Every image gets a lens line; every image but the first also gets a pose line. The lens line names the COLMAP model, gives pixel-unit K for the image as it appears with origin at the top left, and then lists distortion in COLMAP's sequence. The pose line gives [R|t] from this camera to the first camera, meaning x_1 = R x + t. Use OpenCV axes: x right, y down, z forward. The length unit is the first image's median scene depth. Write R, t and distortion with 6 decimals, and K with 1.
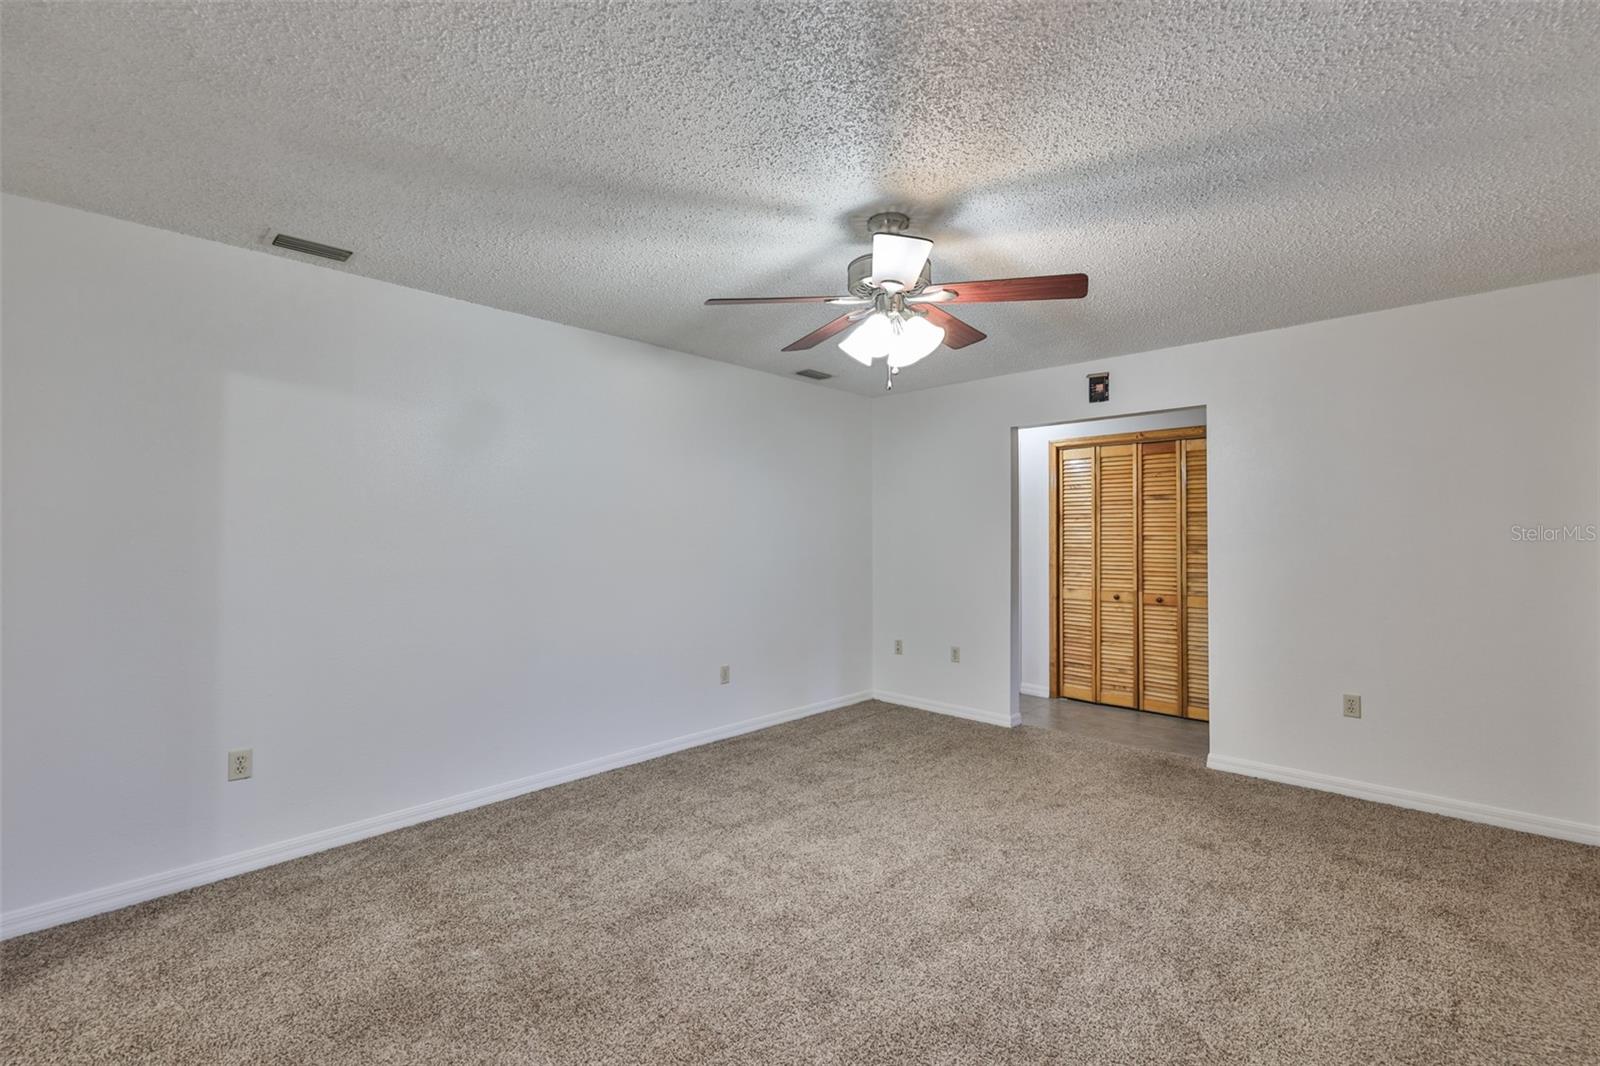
lens RADIAL K [[691.6, 0, 802.9], [0, 691.6, 534.1], [0, 0, 1]] dist [-0.005460, -0.000080]
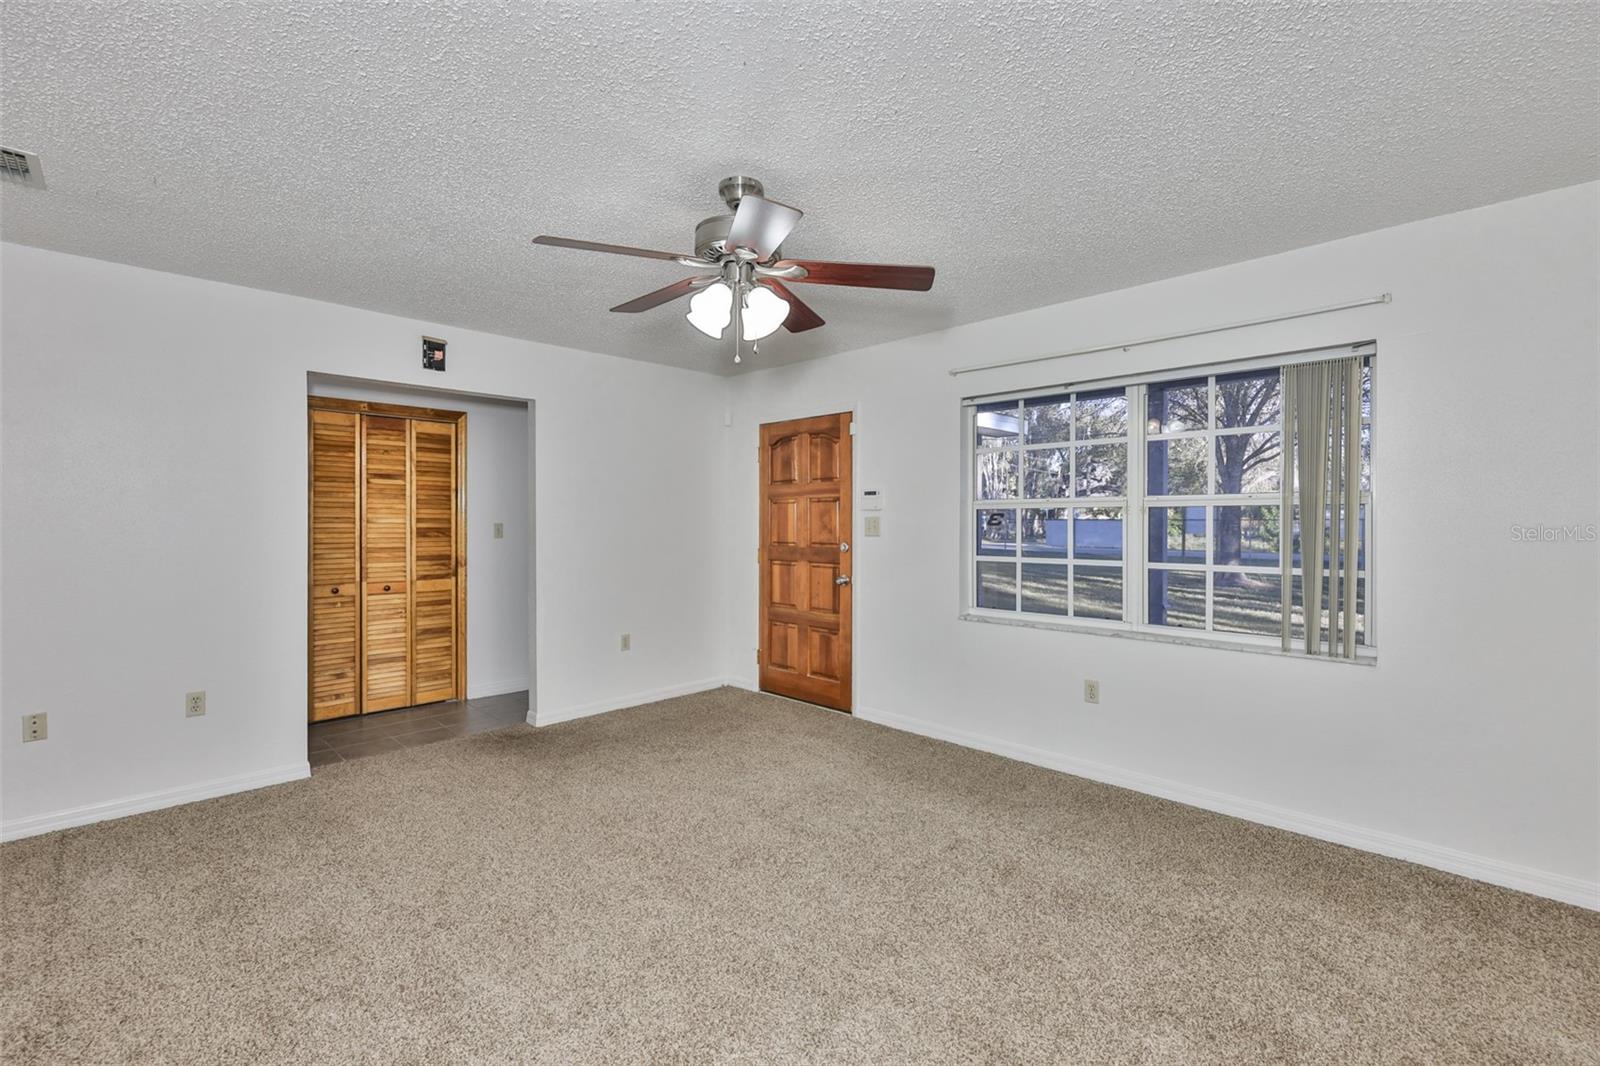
lens RADIAL K [[691.6, 0, 798.9], [0, 691.6, 529.5], [0, 0, 1]] dist [-0.005460, -0.000080]
pose [[0.018308, -0.012257, 0.999757, -0.496608], [-0.005016, 0.999911, 0.012351, 0.003597], [-0.999820, -0.005241, 0.018245, 0.537346]]
